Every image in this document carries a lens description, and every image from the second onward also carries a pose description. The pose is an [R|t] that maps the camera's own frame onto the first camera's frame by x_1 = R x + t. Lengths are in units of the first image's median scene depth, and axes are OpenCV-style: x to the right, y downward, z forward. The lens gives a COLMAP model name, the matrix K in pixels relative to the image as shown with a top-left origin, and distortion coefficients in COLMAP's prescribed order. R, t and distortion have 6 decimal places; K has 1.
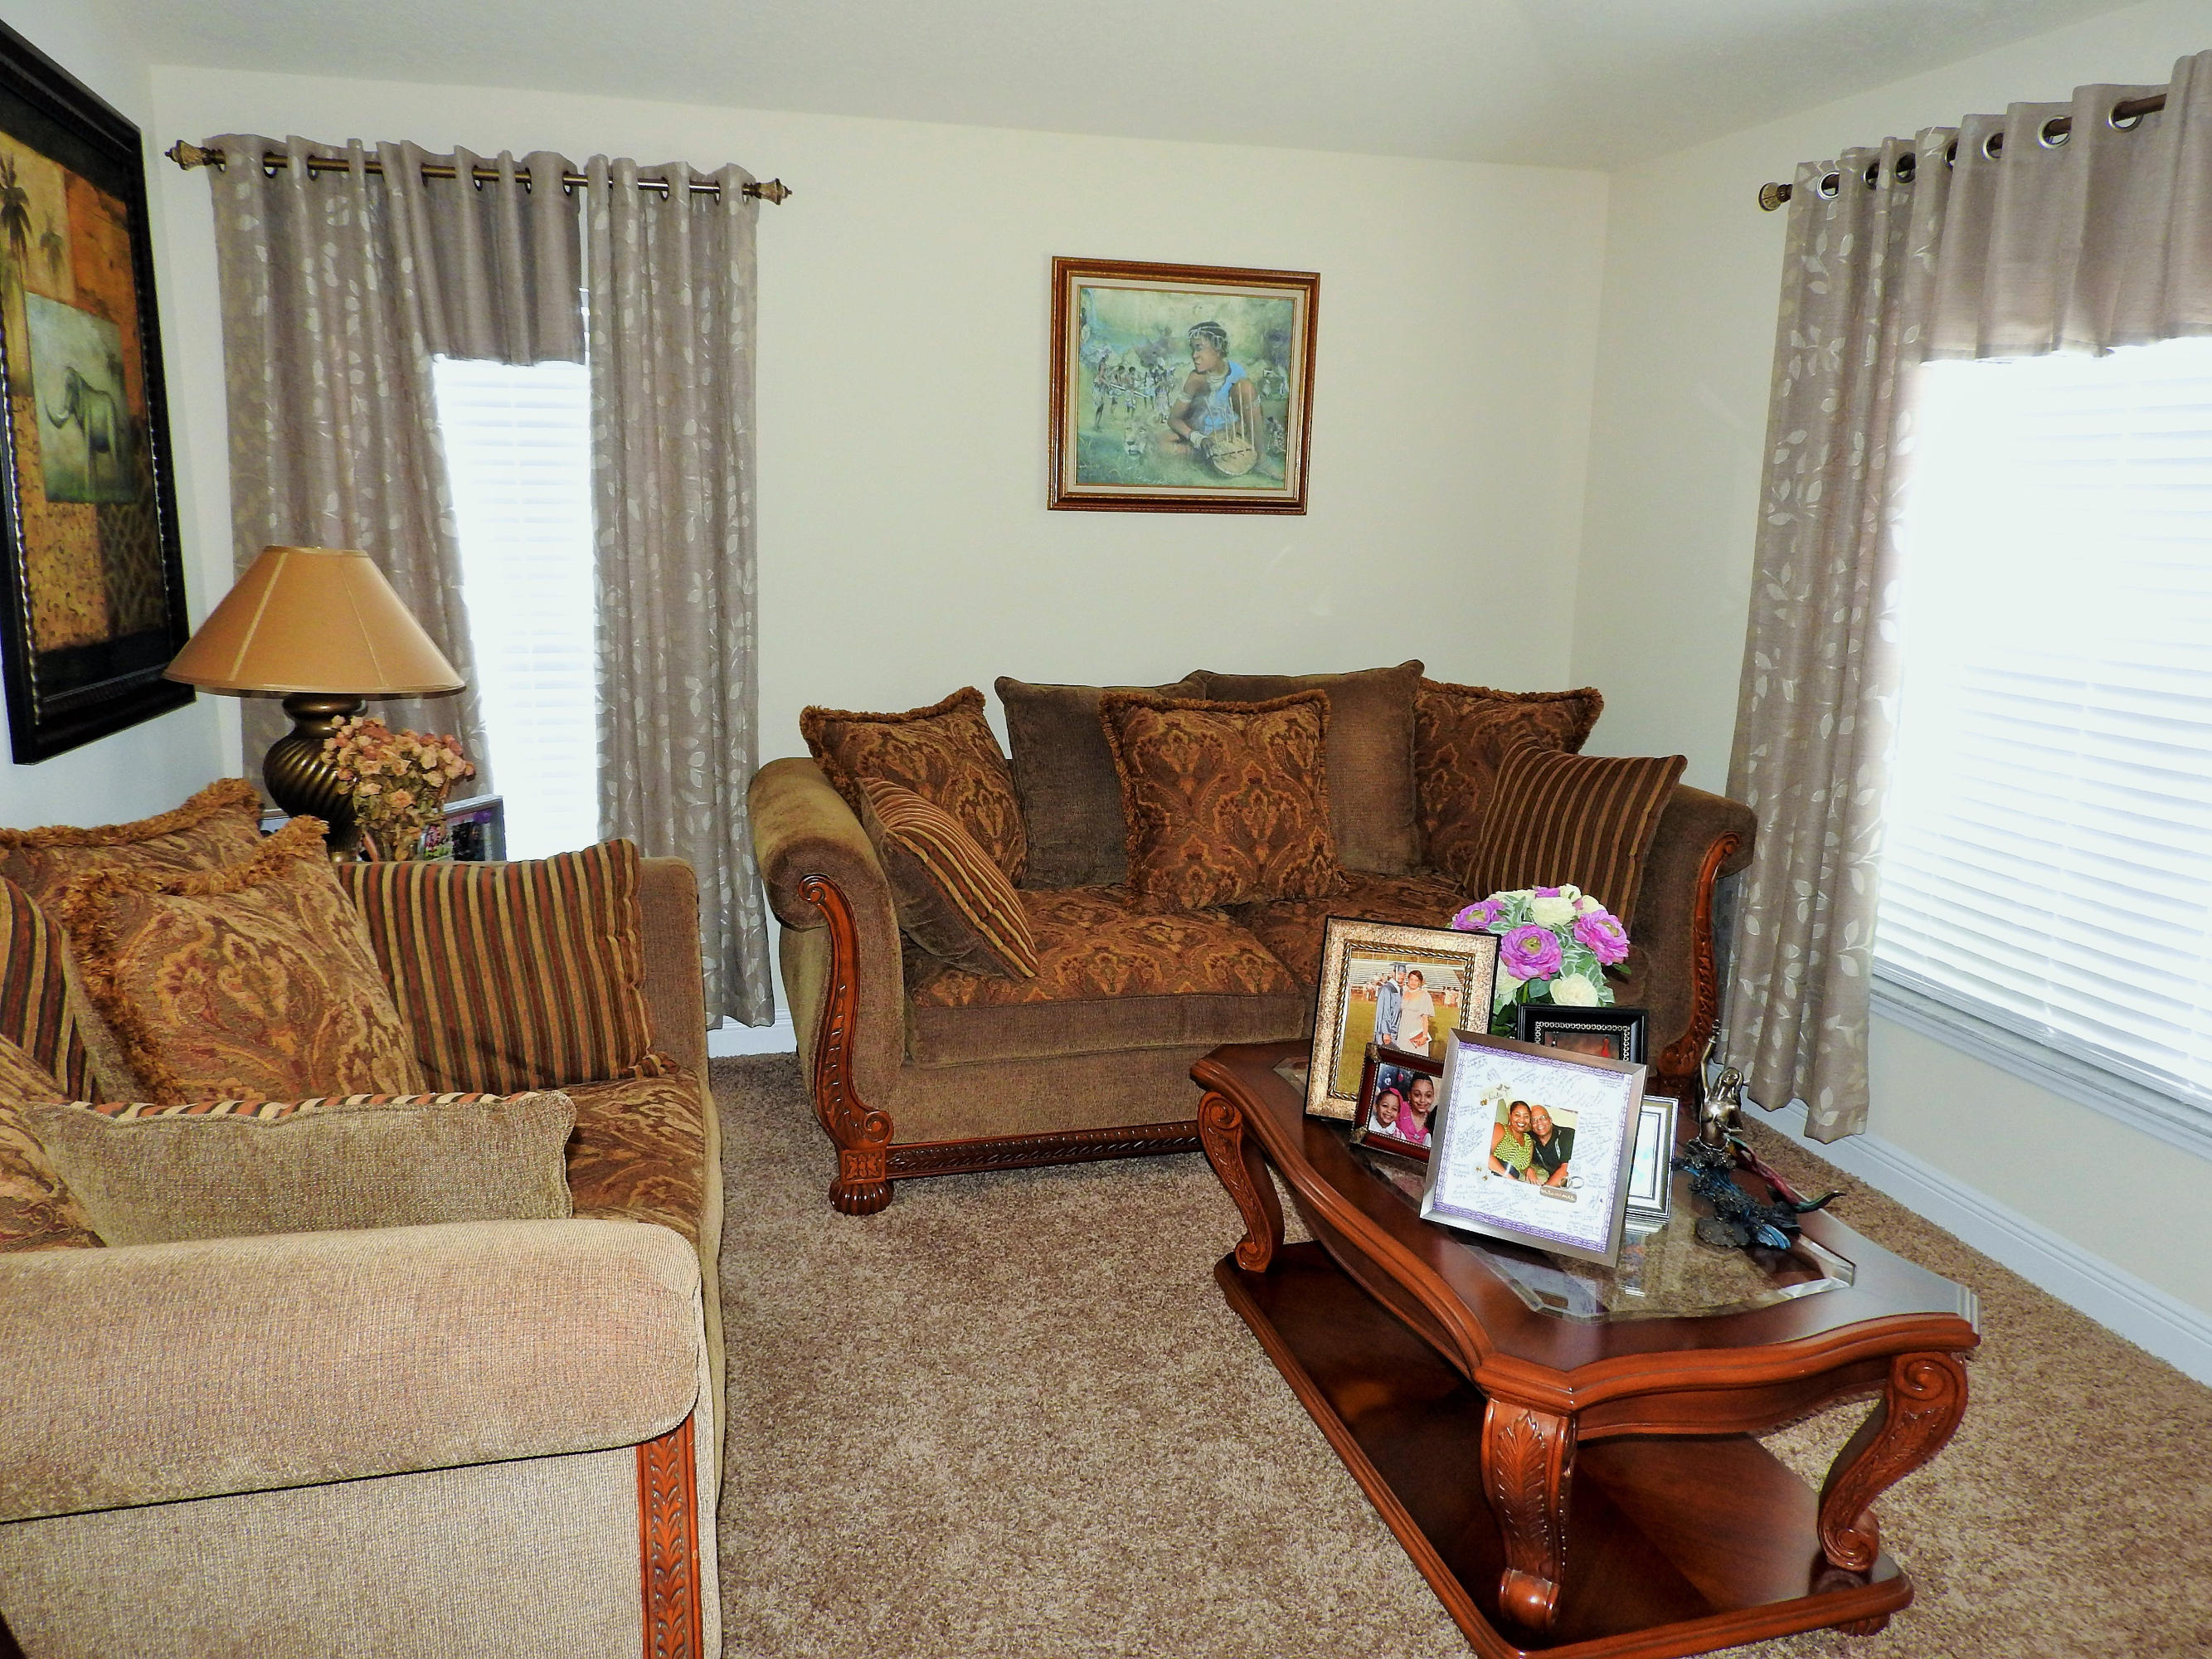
lens RADIAL K [[1561.5, 0, 1104.6], [0, 1561.5, 830.1], [0, 0, 1]] dist [-0.001298, 0.000772]
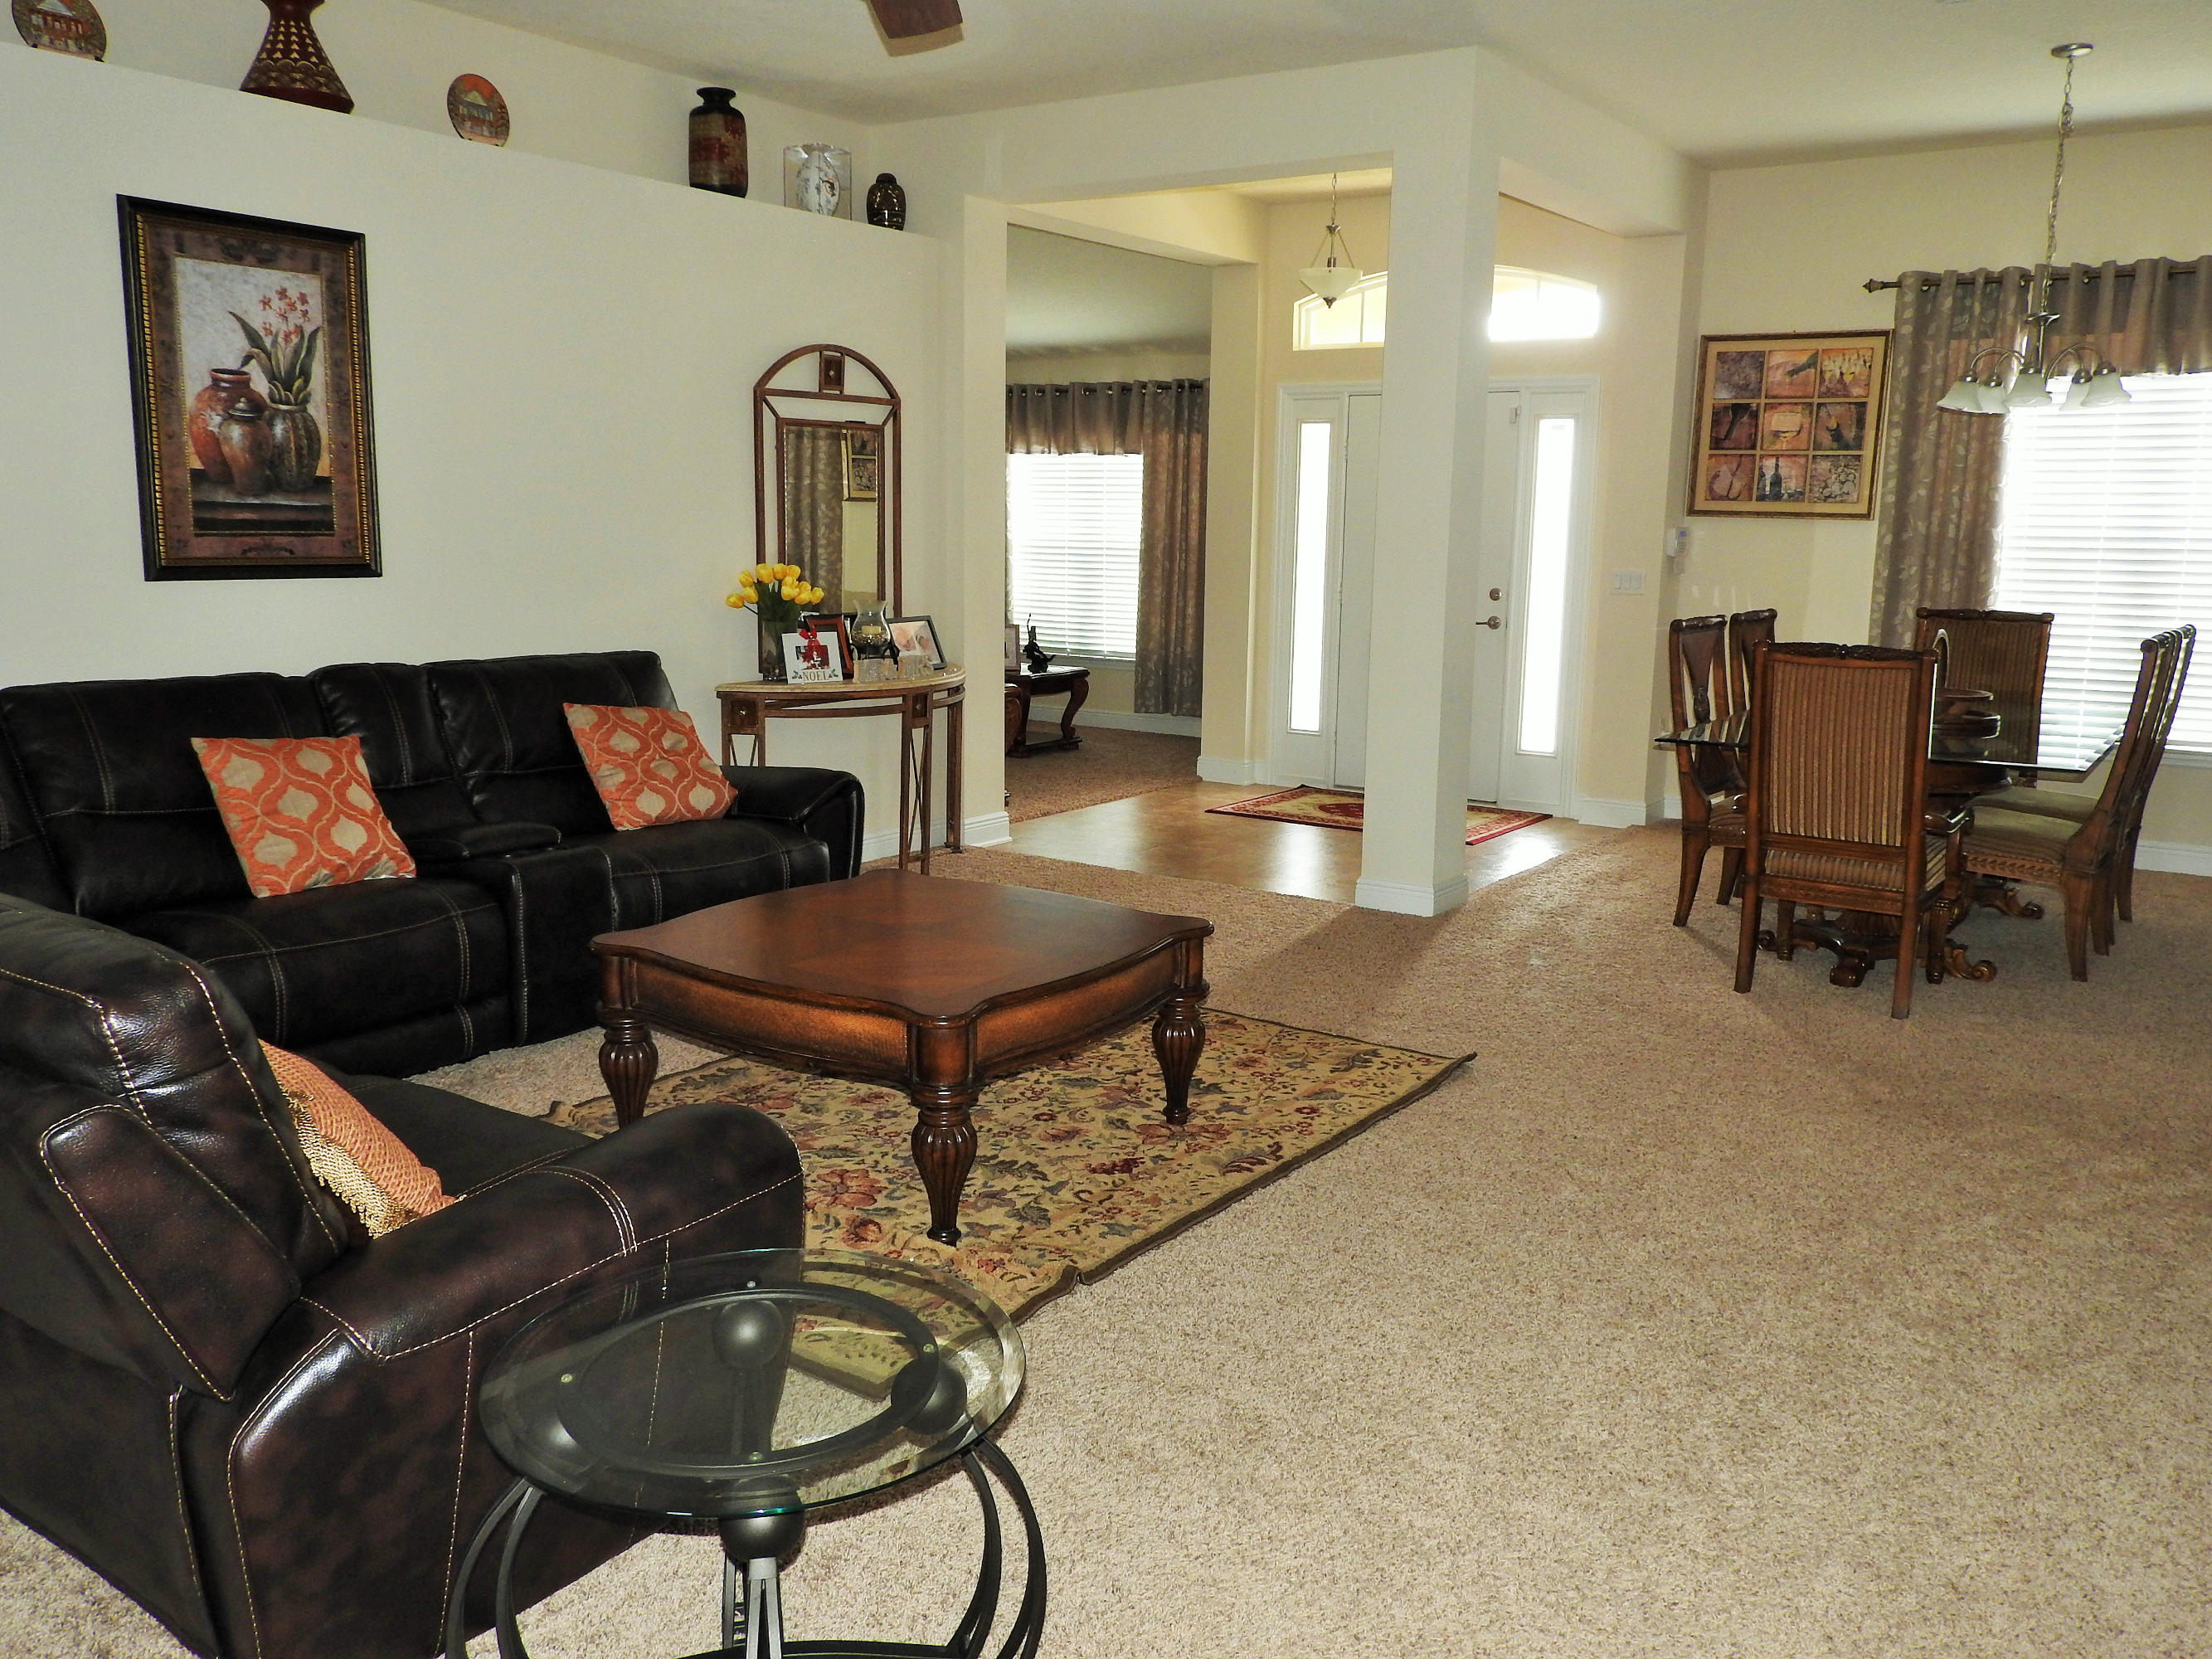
lens RADIAL K [[1792.8, 0, 1111.8], [0, 1792.8, 828.1], [0, 0, 1]] dist [0.023437, -0.001417]
pose [[0.771901, -0.120211, 0.624274, -1.441937], [0.138863, 0.990130, 0.018960, 0.356644], [-0.620392, 0.072053, 0.780975, -1.651797]]
